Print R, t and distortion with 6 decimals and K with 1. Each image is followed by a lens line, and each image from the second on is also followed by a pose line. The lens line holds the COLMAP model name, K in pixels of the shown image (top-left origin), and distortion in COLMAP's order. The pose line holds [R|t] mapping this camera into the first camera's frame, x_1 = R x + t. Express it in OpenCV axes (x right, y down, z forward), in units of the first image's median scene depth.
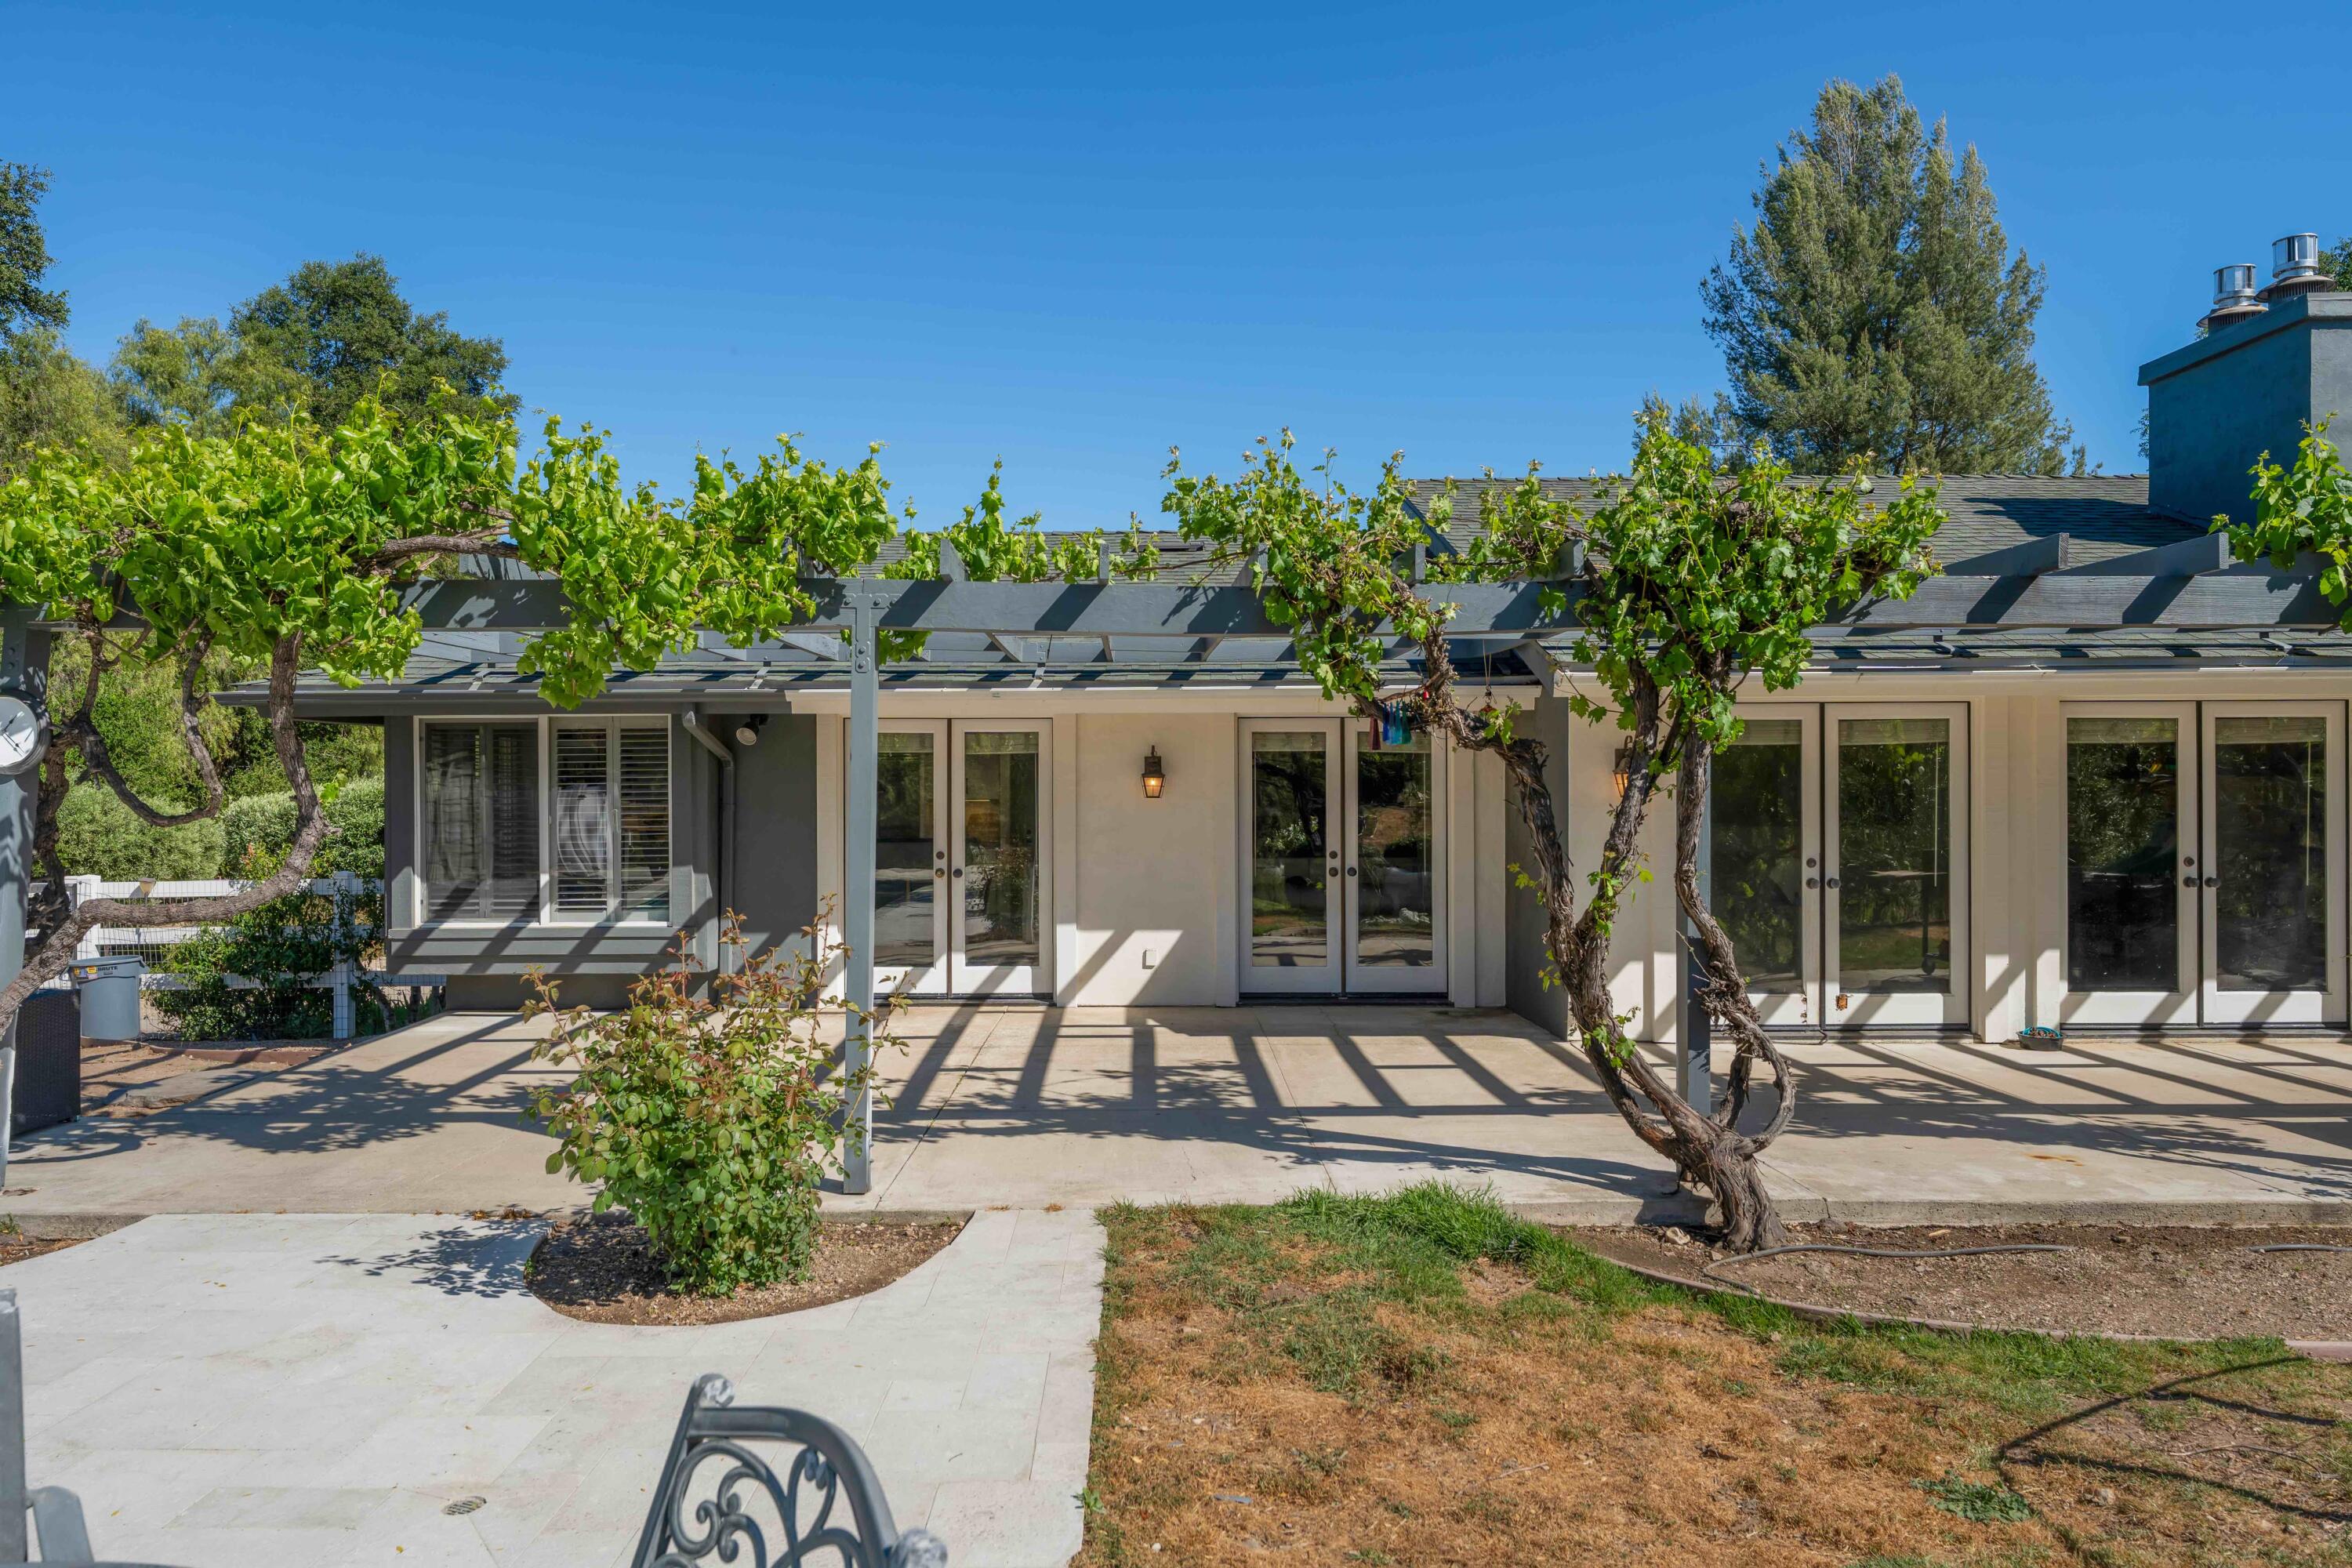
lens RADIAL K [[1579.9, 0, 1176.0], [0, 1579.9, 784.0], [0, 0, 1]] dist [-0.001357, -0.001226]
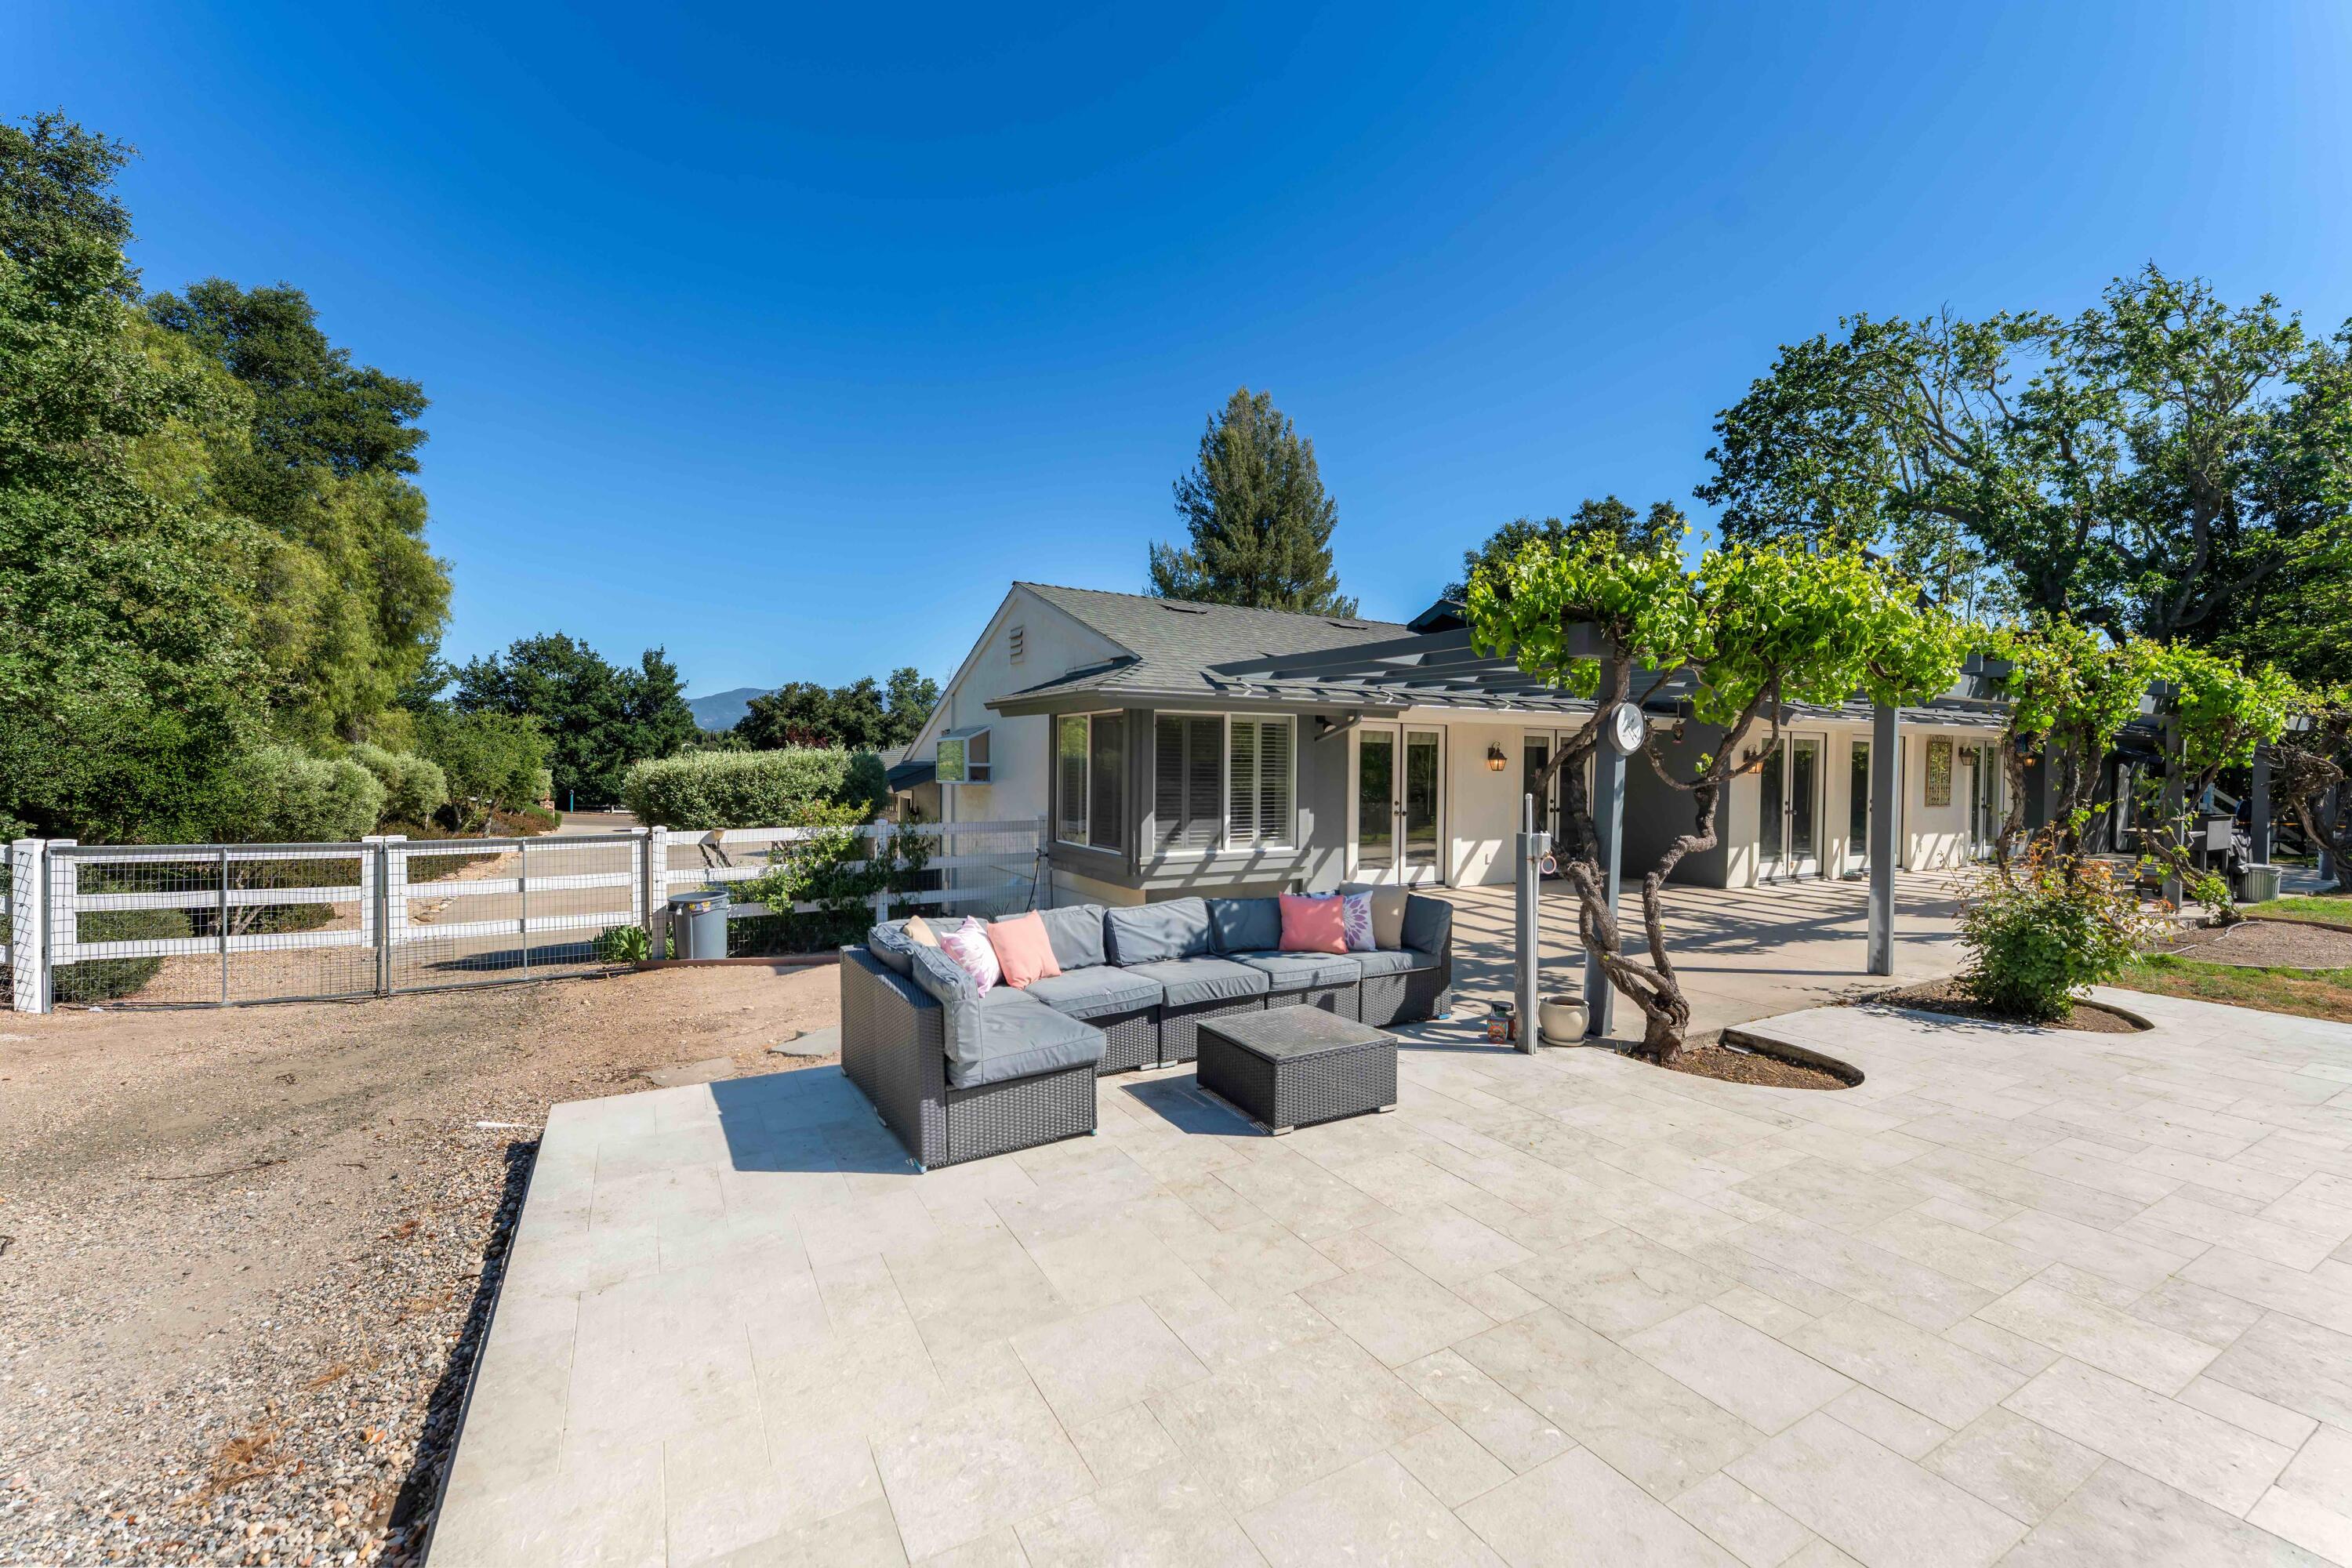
lens RADIAL K [[946.0, 0, 1176.0], [0, 946.0, 784.0], [0, 0, 1]] dist [-0.012912, 0.000135]
pose [[0.863413, 0.002222, 0.504493, -0.435217], [-0.015898, 0.999613, 0.022807, 0.002051], [-0.504247, -0.027712, 0.863115, 0.116186]]
